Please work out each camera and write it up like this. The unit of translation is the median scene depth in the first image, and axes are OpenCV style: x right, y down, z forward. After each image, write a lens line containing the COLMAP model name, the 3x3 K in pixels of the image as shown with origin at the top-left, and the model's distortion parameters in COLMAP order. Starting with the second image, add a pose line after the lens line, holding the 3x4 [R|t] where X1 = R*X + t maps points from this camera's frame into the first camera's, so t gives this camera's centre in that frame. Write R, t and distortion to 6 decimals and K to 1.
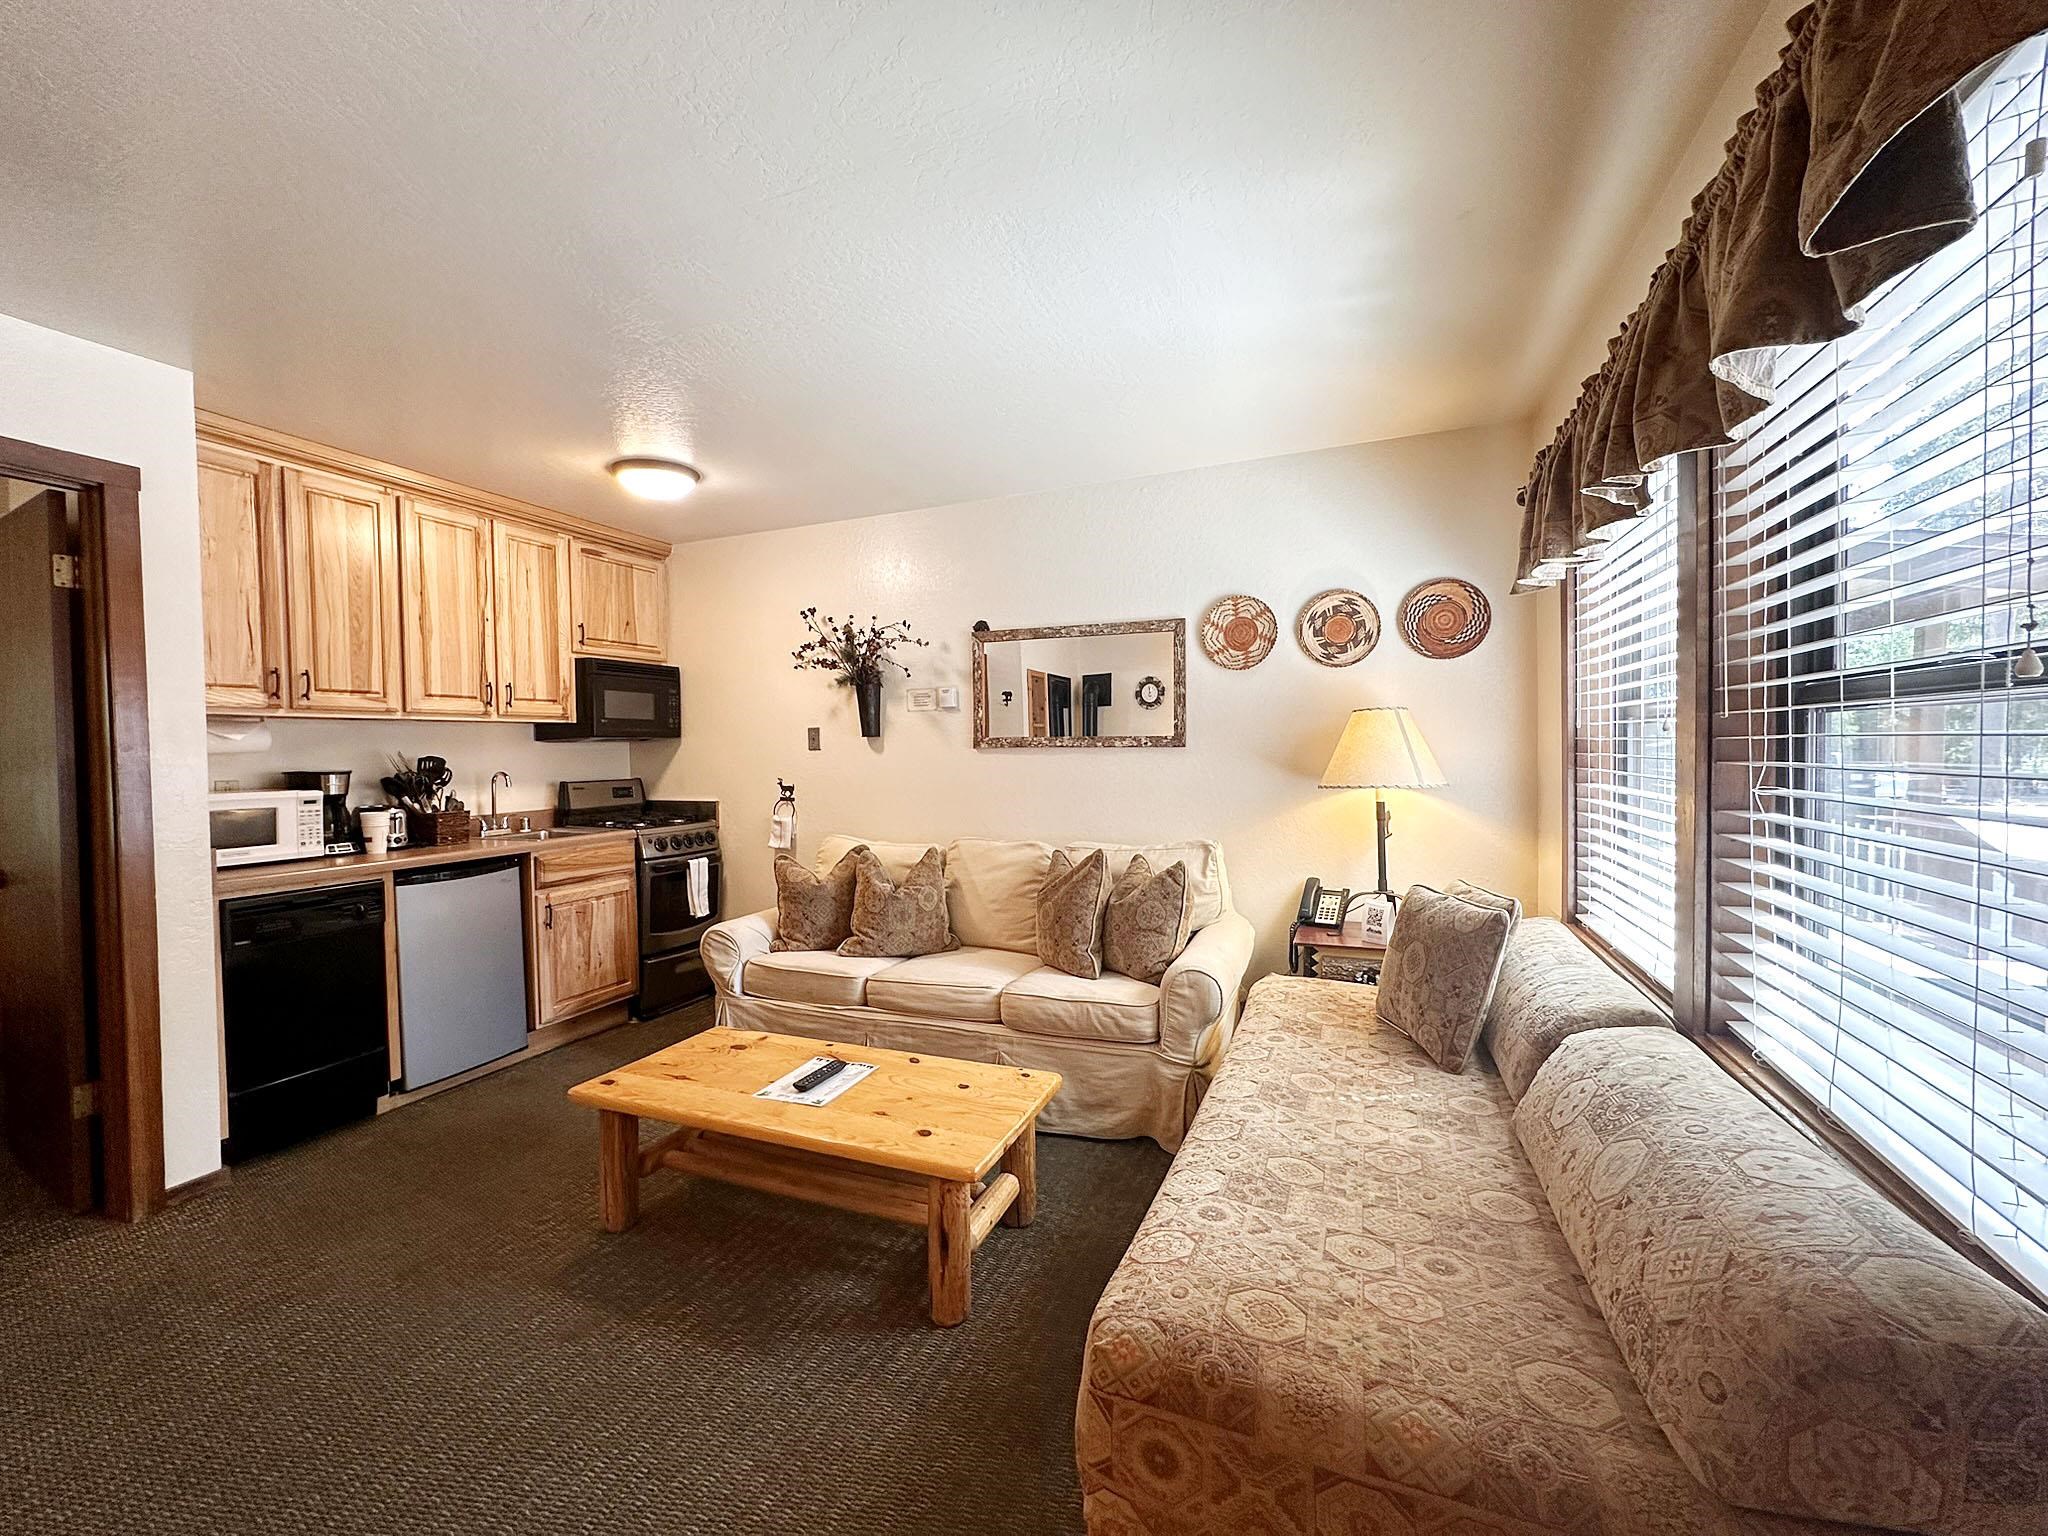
lens RADIAL K [[825.8, 0, 1024.0], [0, 825.8, 768.0], [0, 0, 1]] dist [-0.000154, -0.000128]
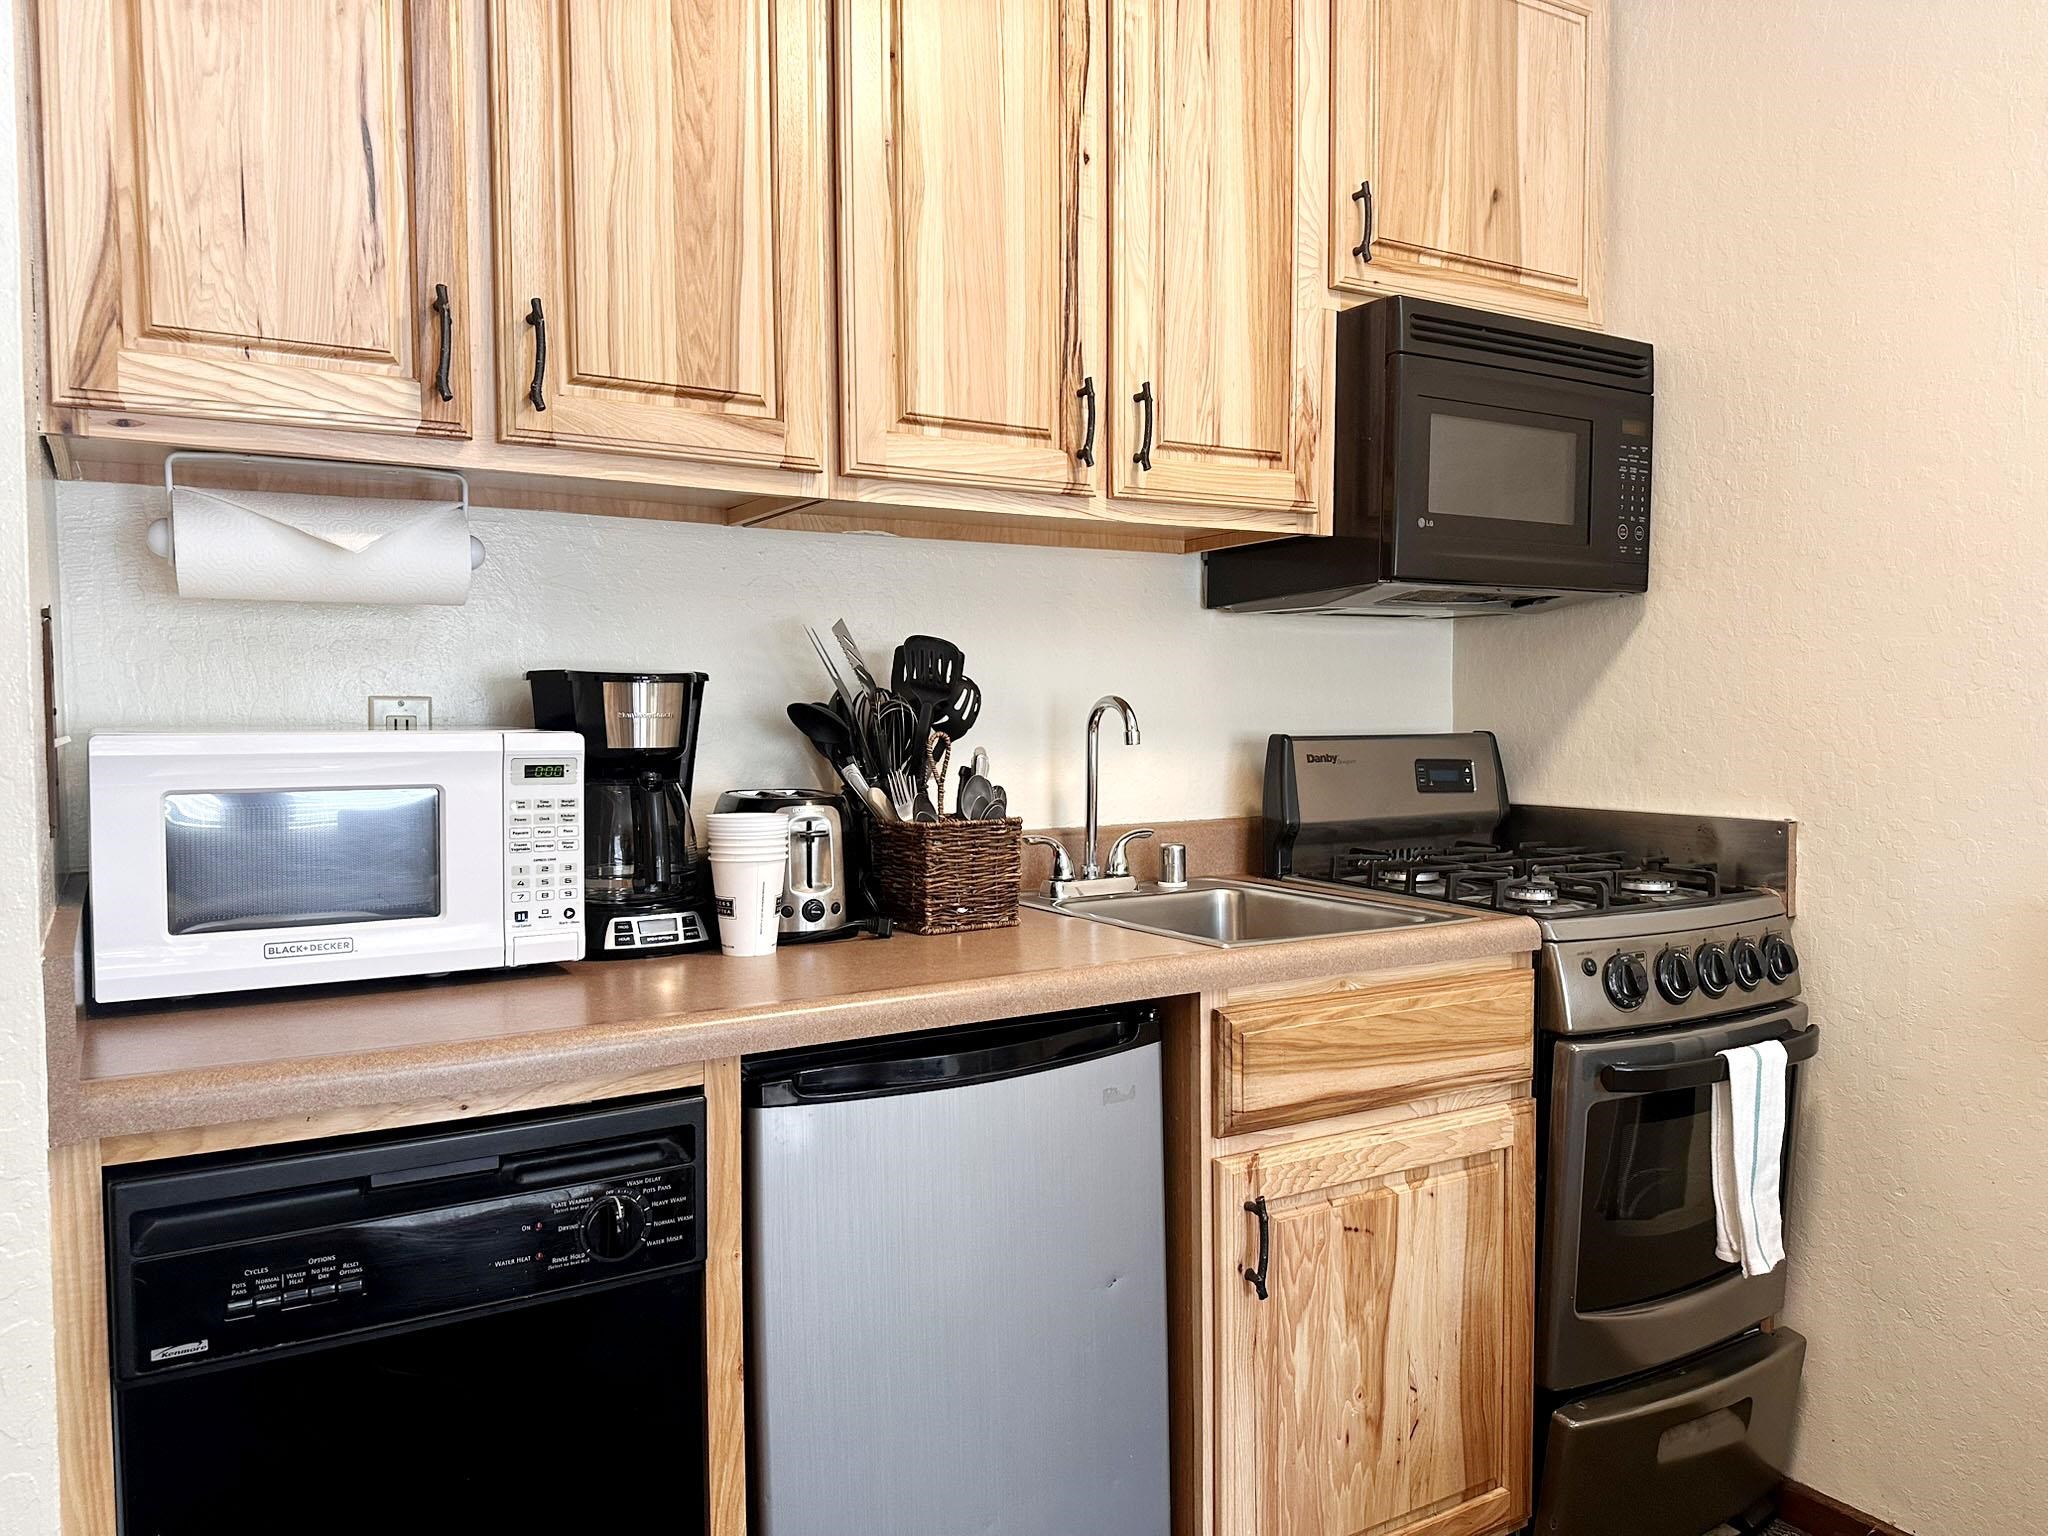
lens RADIAL K [[1428.1, 0, 1024.0], [0, 1428.1, 768.0], [0, 0, 1]] dist [0.029221, -0.003345]
pose [[0.809452, 0.034377, -0.586178, -0.366863], [-0.023138, 0.999377, 0.026659, 0.019302], [0.586730, -0.008016, 0.809743, 0.580126]]
